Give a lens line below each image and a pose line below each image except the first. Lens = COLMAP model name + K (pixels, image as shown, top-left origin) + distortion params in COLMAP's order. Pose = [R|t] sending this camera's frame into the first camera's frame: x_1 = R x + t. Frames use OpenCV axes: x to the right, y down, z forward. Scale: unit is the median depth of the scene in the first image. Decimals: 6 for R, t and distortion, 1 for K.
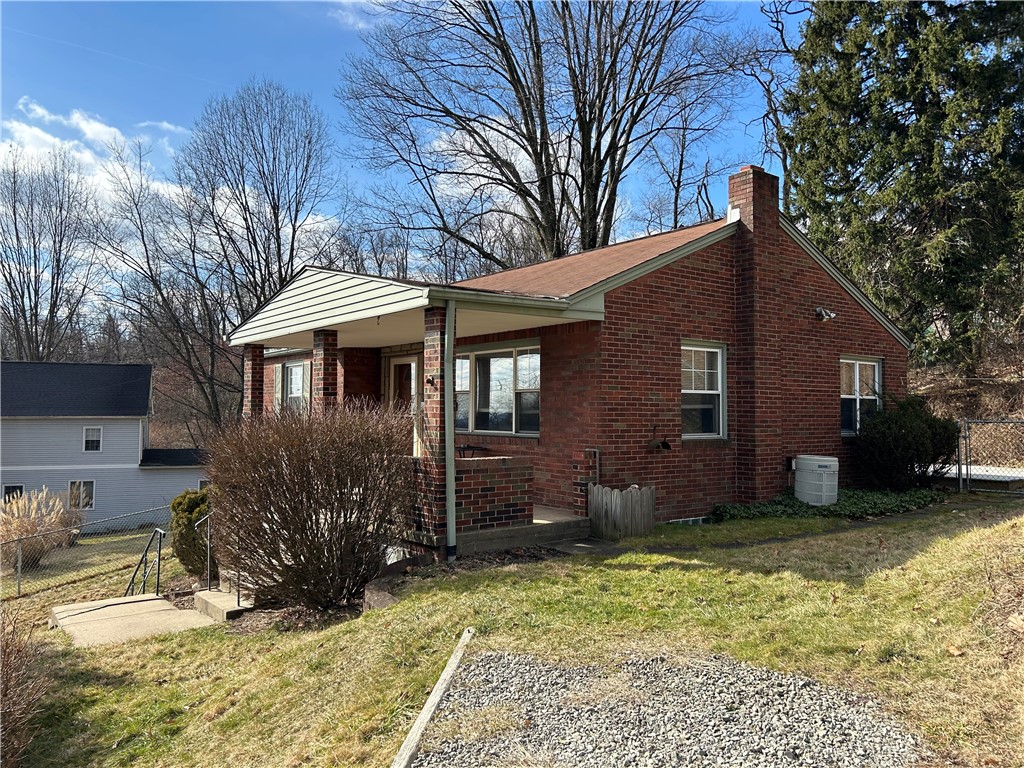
lens RADIAL K [[777.2, 0, 509.7], [0, 777.2, 378.3], [0, 0, 1]] dist [0.027257, -0.006112]
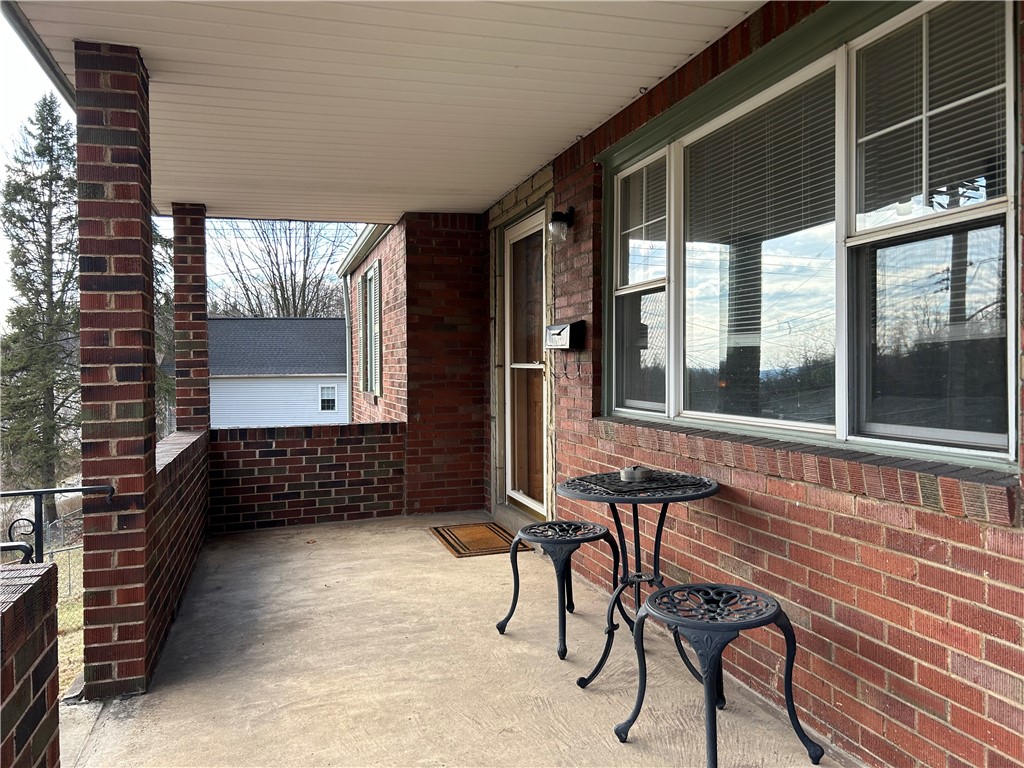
lens RADIAL K [[777.2, 0, 511.9], [0, 777.2, 382.8], [0, 0, 1]] dist [0.027257, -0.006112]
pose [[0.939375, -0.003684, -0.342871, -0.001921], [0.024888, 0.998037, 0.057464, 0.011595], [0.341987, -0.062513, 0.937623, 0.215076]]
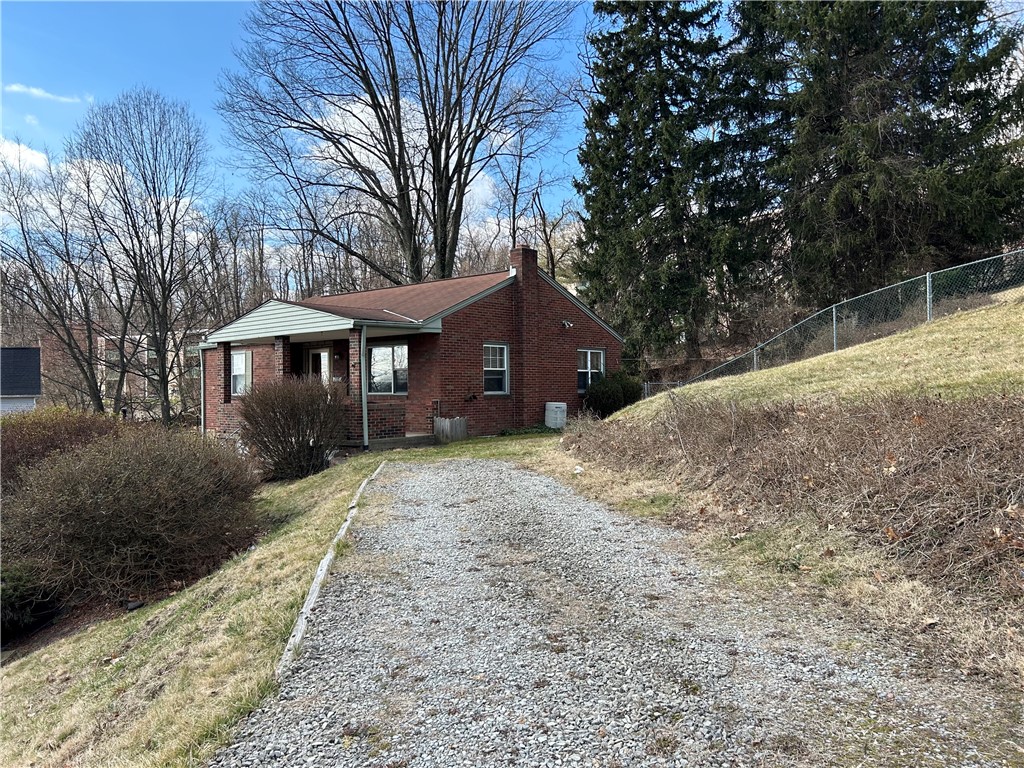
lens RADIAL K [[777.2, 0, 507.7], [0, 777.2, 381.8], [0, 0, 1]] dist [0.027257, -0.006112]
pose [[0.983677, -0.013369, 0.179447, -0.015302], [0.007133, 0.999349, 0.035352, -0.004721], [-0.179803, -0.033495, 0.983132, -0.222606]]
